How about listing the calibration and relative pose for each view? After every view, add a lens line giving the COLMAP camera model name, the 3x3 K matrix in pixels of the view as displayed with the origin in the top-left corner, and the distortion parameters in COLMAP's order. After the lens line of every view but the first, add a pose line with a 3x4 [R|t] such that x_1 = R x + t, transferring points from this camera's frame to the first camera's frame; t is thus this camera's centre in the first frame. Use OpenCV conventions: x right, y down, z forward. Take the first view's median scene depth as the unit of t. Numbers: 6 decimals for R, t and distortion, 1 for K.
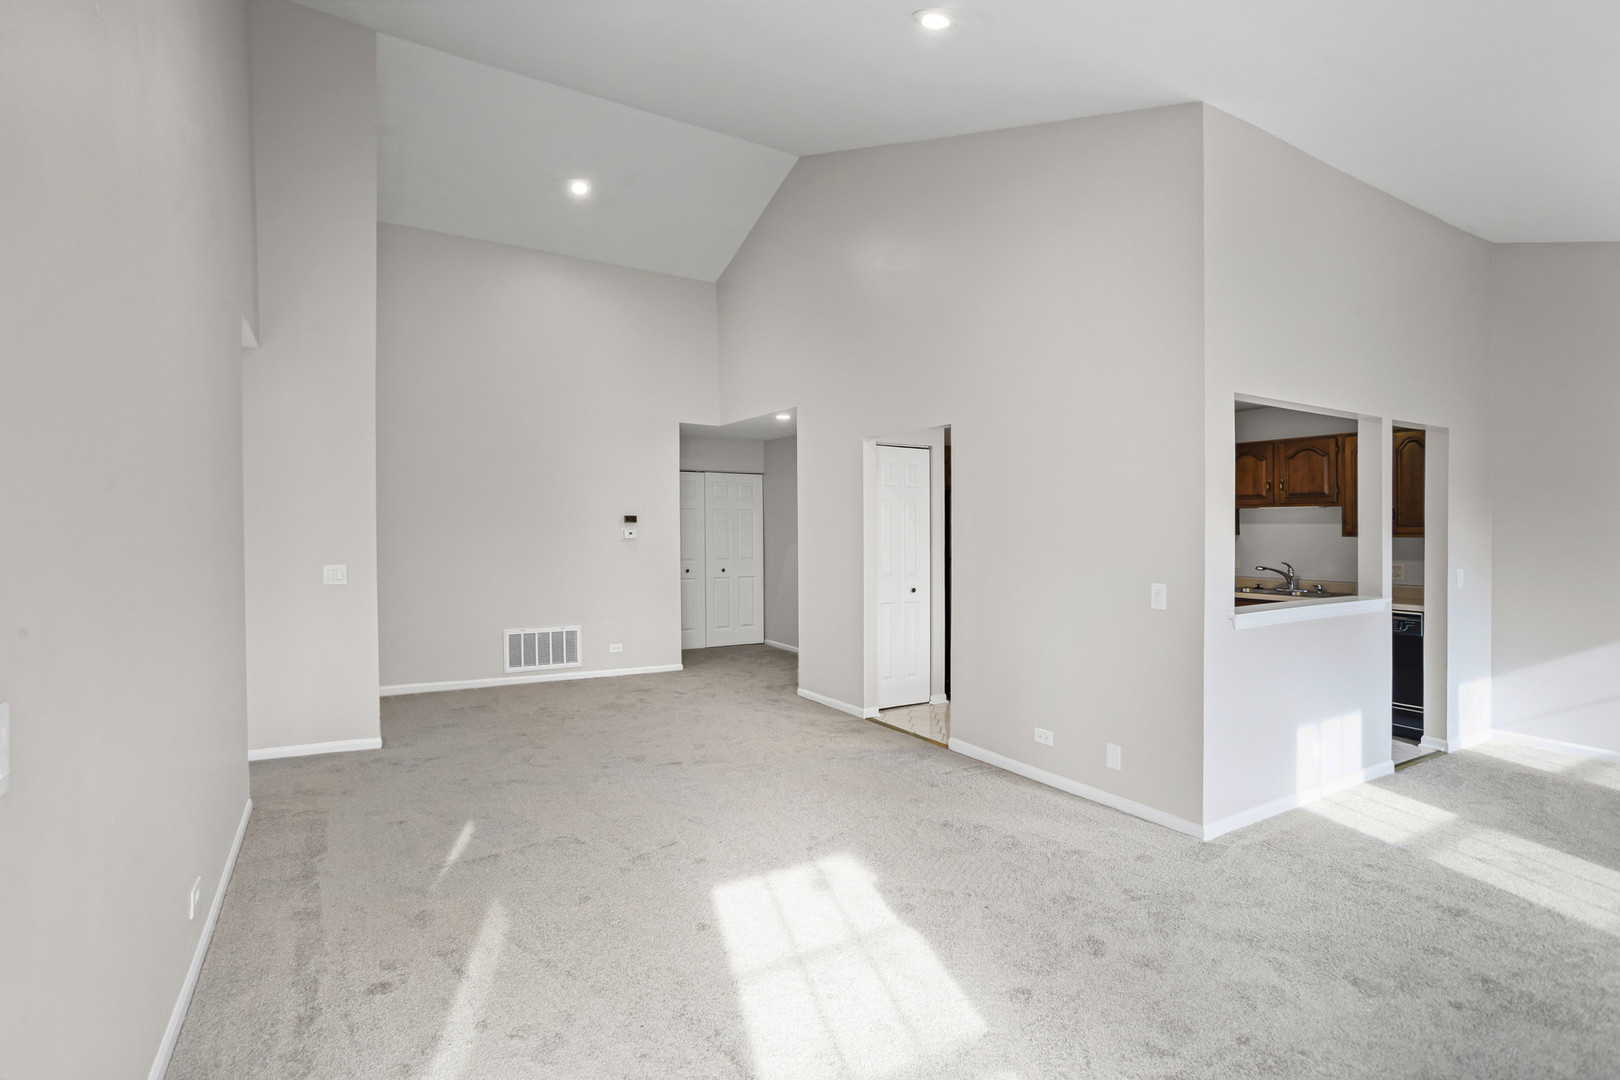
lens RADIAL K [[771.7, 0, 785.7], [0, 771.7, 522.4], [0, 0, 1]] dist [-0.002102, -0.000403]
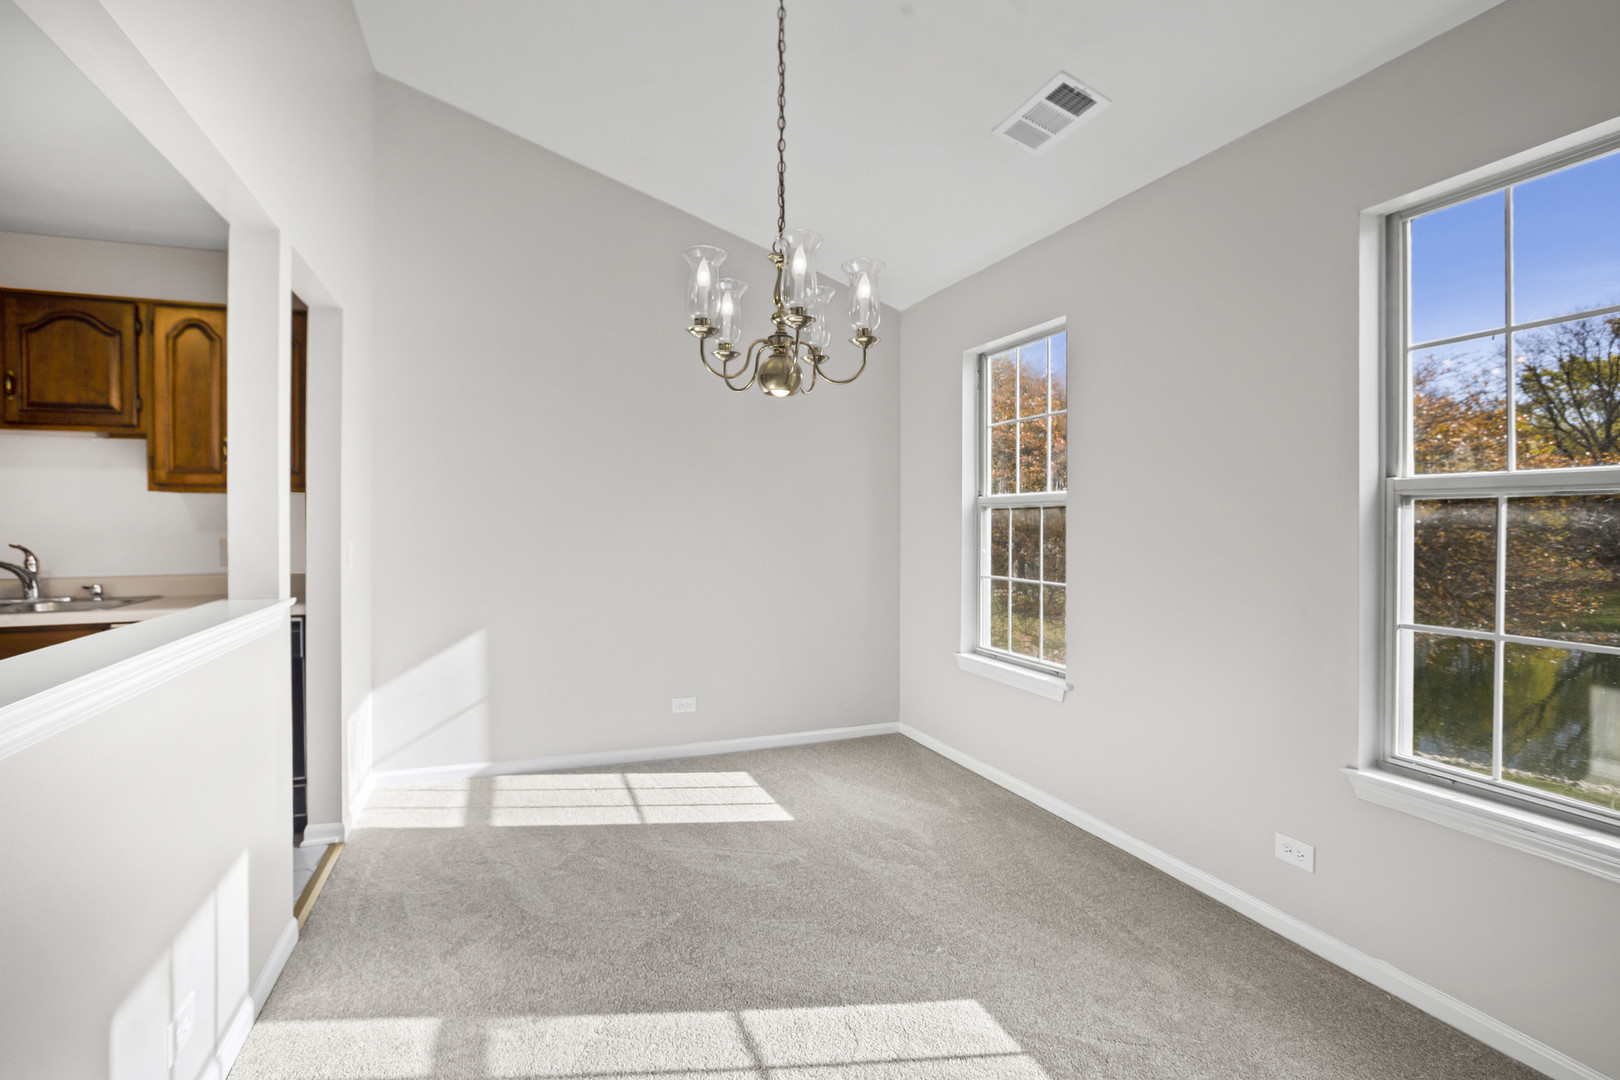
lens RADIAL K [[771.7, 0, 785.7], [0, 771.7, 522.4], [0, 0, 1]] dist [-0.002102, -0.000403]
pose [[0.180251, -0.001747, 0.983619, 0.270524], [-0.006040, 0.999978, 0.002883, 0.035534], [-0.983602, -0.006461, 0.180236, 0.459177]]
